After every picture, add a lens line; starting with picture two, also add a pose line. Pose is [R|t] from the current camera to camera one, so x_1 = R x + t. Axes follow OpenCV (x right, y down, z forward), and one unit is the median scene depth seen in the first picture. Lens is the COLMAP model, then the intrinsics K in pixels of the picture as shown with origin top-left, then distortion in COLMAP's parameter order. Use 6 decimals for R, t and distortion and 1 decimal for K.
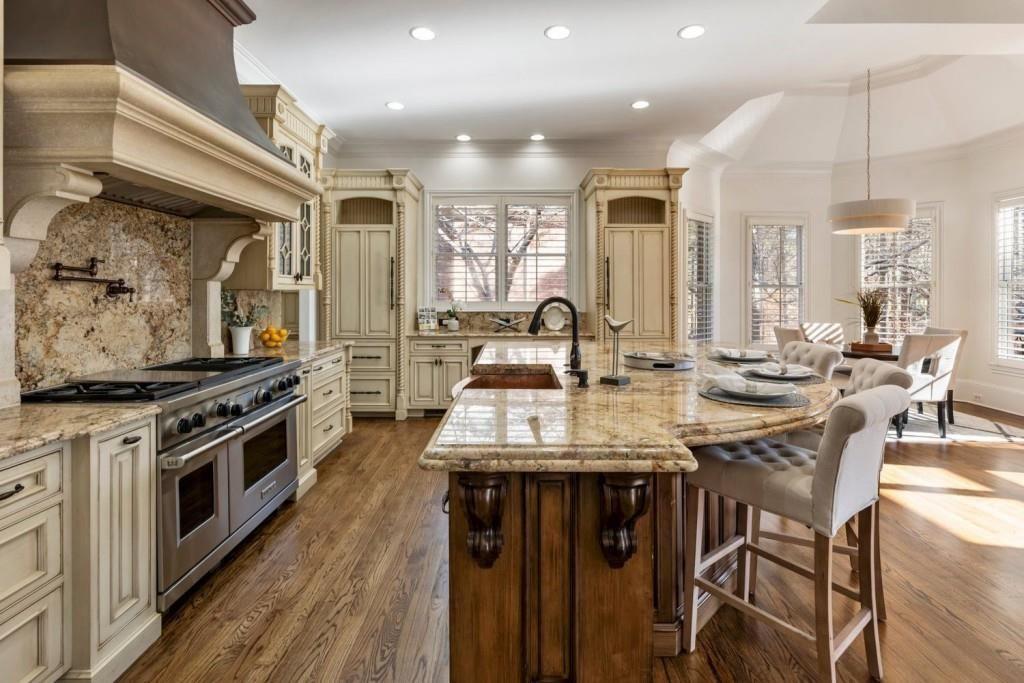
lens RADIAL K [[481.7, 0, 508.4], [0, 481.7, 294.6], [0, 0, 1]] dist [0.000828, 0.000104]
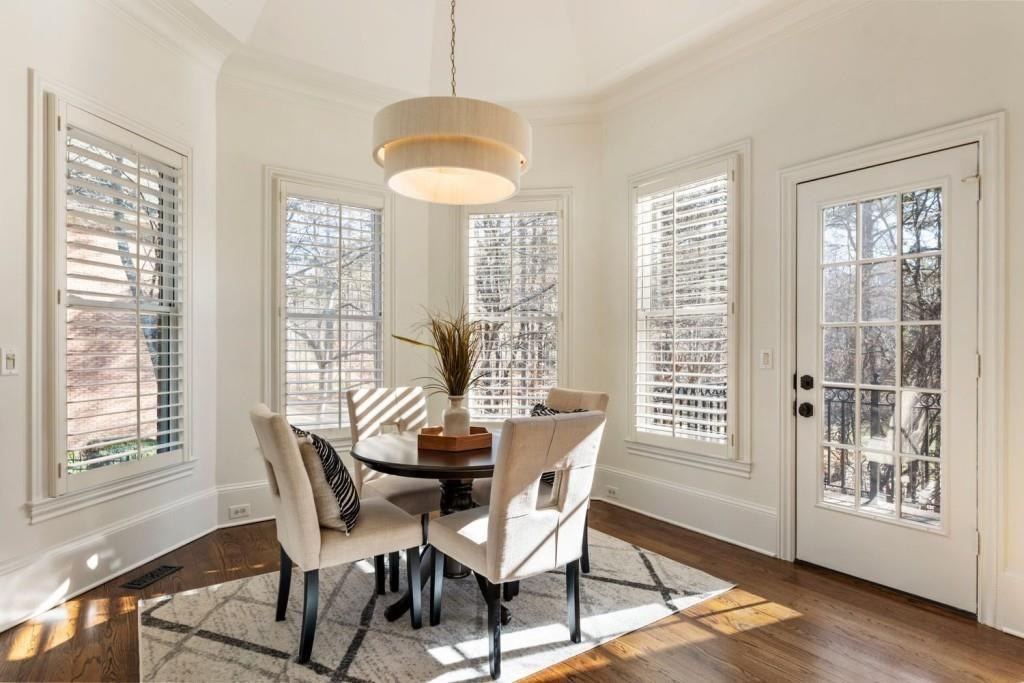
lens RADIAL K [[556.7, 0, 509.3], [0, 556.7, 344.9], [0, 0, 1]] dist [-0.001117, 0.000039]
pose [[0.808989, 0.000820, 0.587823, 0.497771], [0.001365, 0.999994, -0.003275, 0.020477], [-0.587822, 0.003452, 0.808983, 0.561117]]
